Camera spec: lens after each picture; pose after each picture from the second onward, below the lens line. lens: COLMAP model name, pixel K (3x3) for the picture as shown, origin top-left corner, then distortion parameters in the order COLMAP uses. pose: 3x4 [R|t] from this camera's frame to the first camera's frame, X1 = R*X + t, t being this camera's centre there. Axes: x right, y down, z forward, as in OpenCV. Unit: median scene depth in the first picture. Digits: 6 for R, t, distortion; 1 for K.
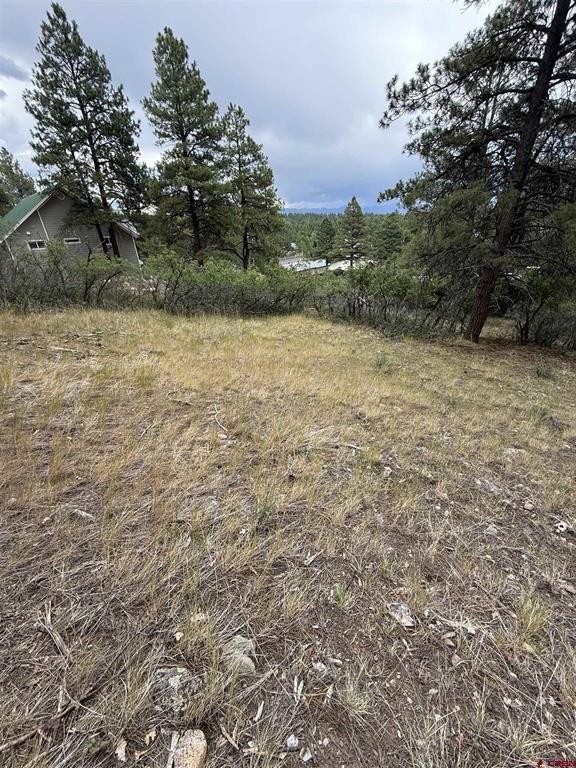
lens RADIAL K [[306.3, 0, 289.0], [0, 306.3, 383.9], [0, 0, 1]] dist [-0.002902, 0.000421]
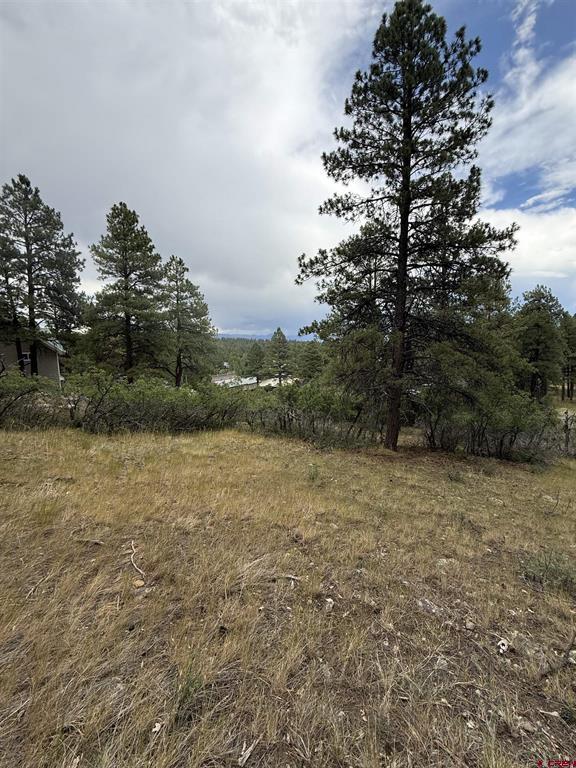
lens RADIAL K [[306.3, 0, 289.9], [0, 306.3, 382.4], [0, 0, 1]] dist [-0.002902, 0.000421]
pose [[0.976000, 0.009211, 0.217577, -0.000064], [0.069585, 0.933537, -0.351662, -0.005219], [-0.206355, 0.358362, 0.910491, -0.012136]]
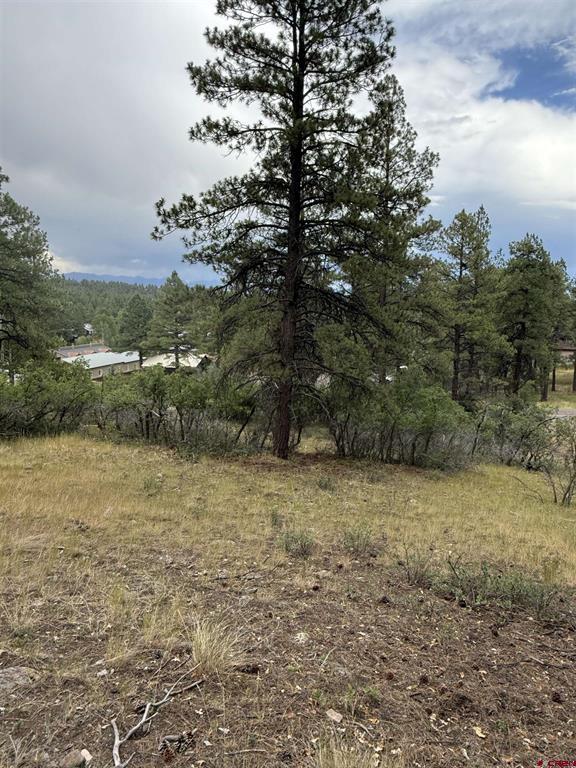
lens RADIAL K [[499.7, 0, 283.3], [0, 499.7, 390.0], [0, 0, 1]] dist [0.001592, -0.003406]
pose [[0.928466, -0.001006, 0.371416, 0.083060], [0.112801, 0.953527, -0.279397, 0.075961], [-0.353874, 0.301307, 0.885431, -0.322063]]
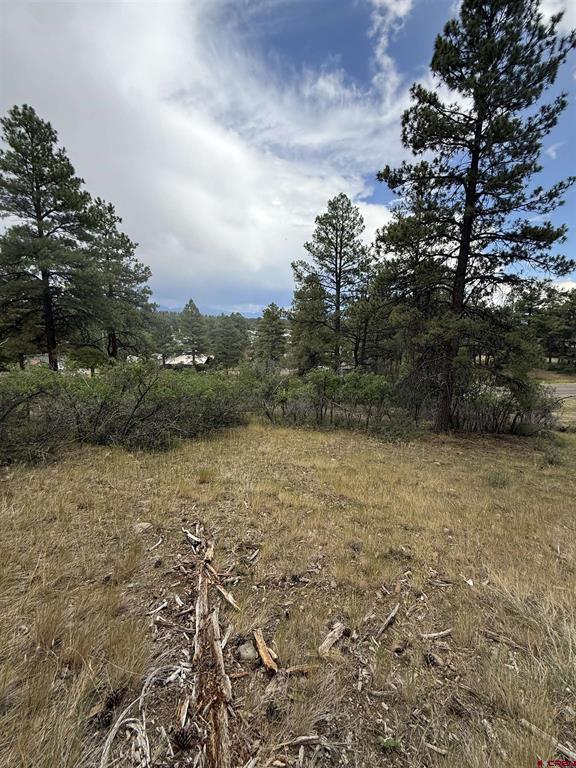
lens RADIAL K [[306.3, 0, 291.8], [0, 306.3, 380.3], [0, 0, 1]] dist [-0.002902, 0.000421]
pose [[0.844406, -0.032443, 0.534721, -0.476642], [0.186961, 0.953250, -0.237403, -0.178013], [-0.502021, 0.300436, 0.810995, 0.315665]]
